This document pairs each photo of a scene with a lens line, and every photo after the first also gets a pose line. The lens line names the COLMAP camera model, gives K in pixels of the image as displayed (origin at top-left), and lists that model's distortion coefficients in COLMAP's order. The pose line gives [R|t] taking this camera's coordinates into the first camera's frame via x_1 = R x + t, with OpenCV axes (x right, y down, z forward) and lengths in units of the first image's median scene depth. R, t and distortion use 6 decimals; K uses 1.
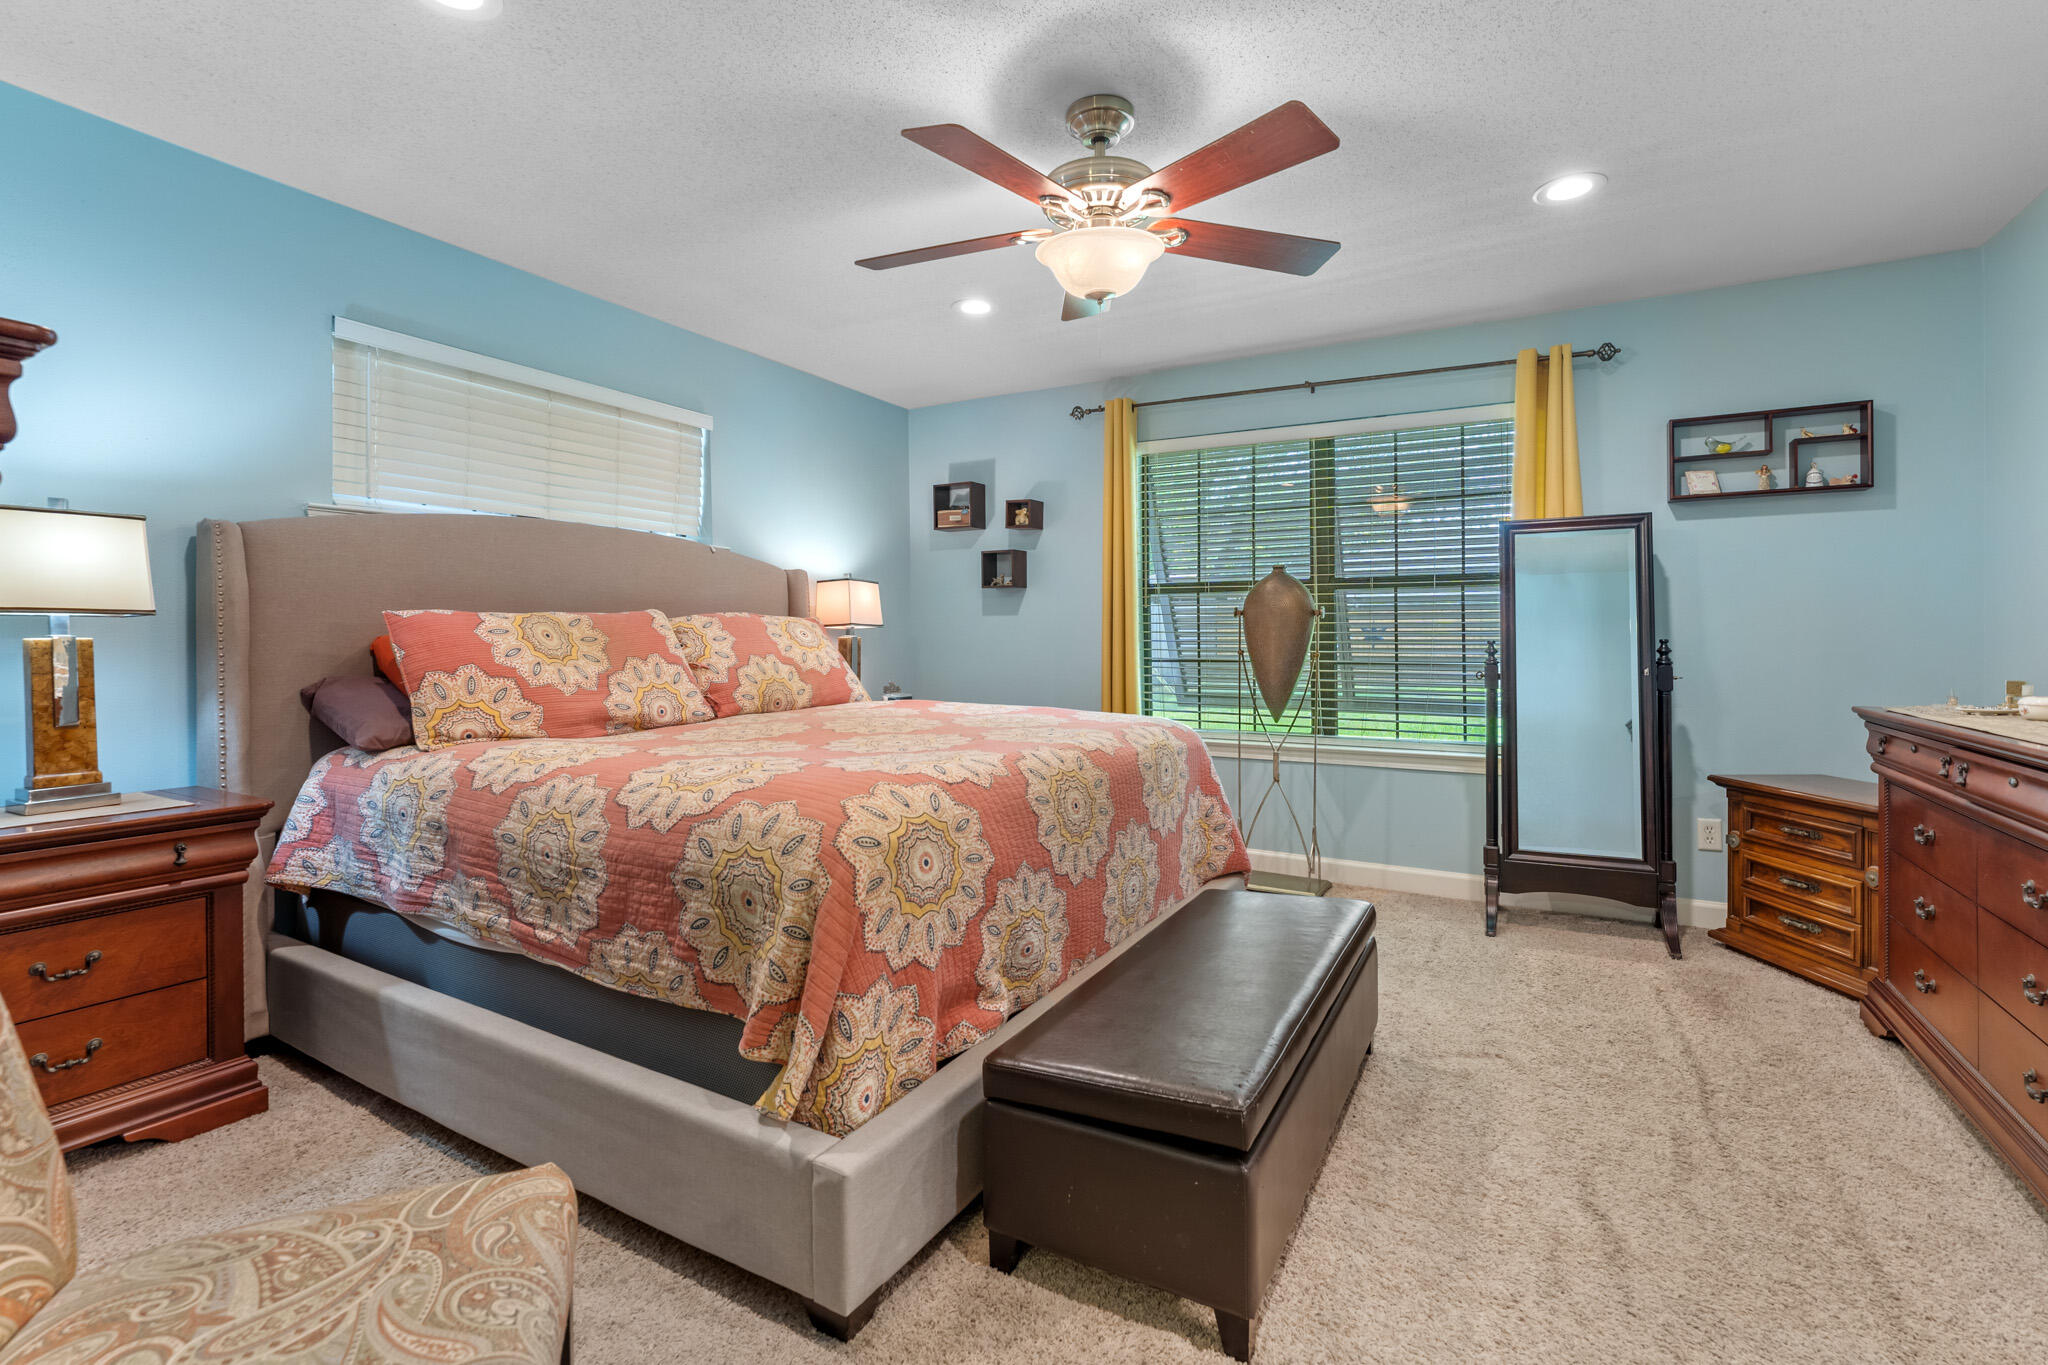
lens RADIAL K [[921.4, 0, 1023.3], [0, 921.4, 634.1], [0, 0, 1]] dist [0.000287, 0.000152]
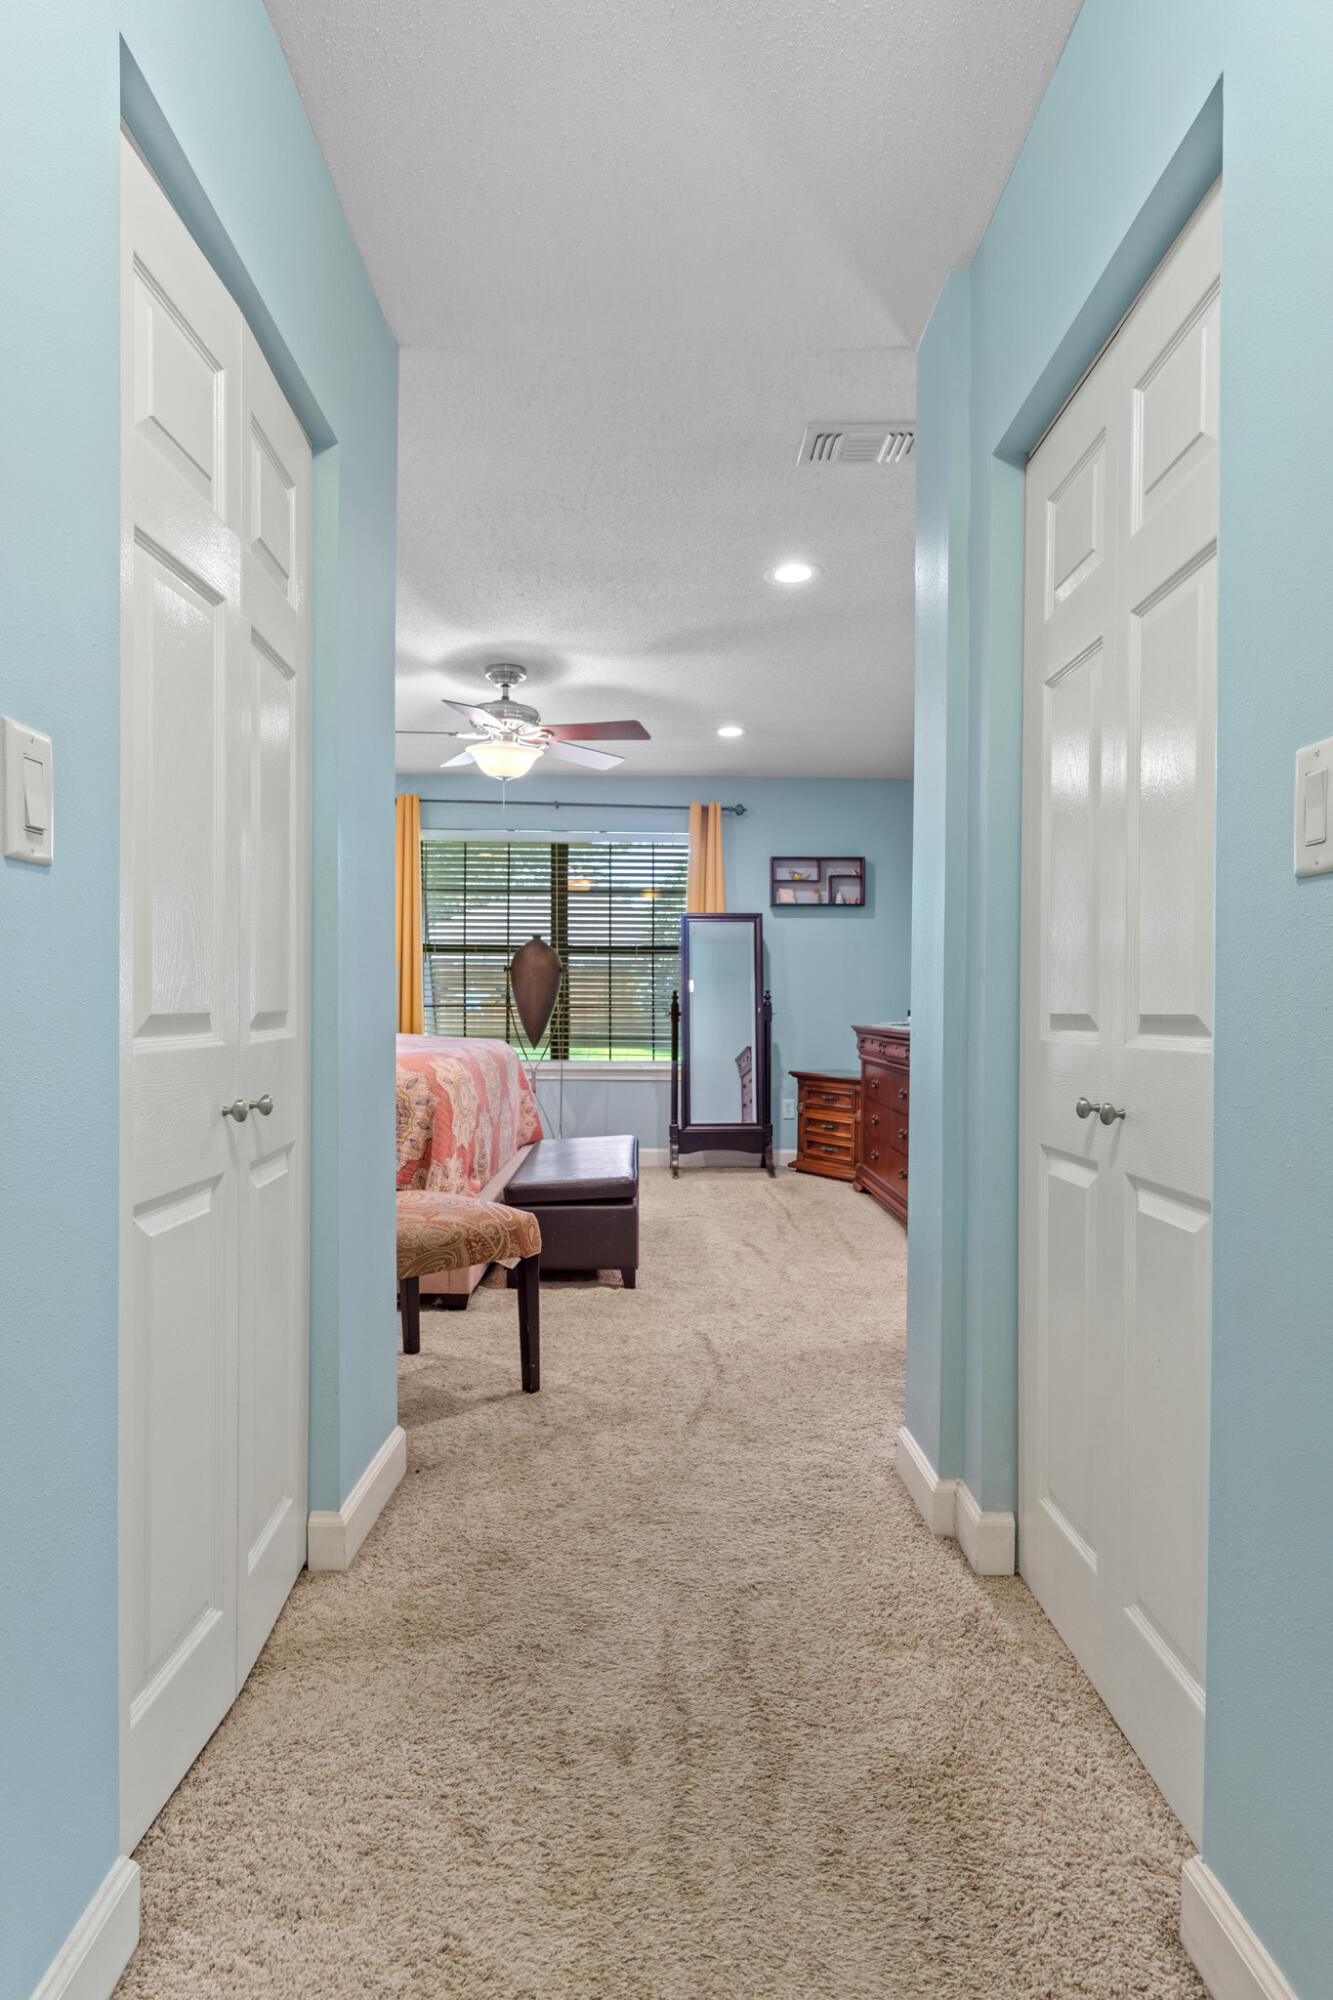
lens RADIAL K [[1053.9, 0, 666.5], [0, 1053.9, 1000.0], [0, 0, 1]] dist [0.000236, -0.000008]
pose [[0.861796, 0.007038, 0.507205, -0.414142], [-0.008948, 0.999959, 0.001327, 0.021359], [-0.507175, -0.005682, 0.861824, -0.529129]]
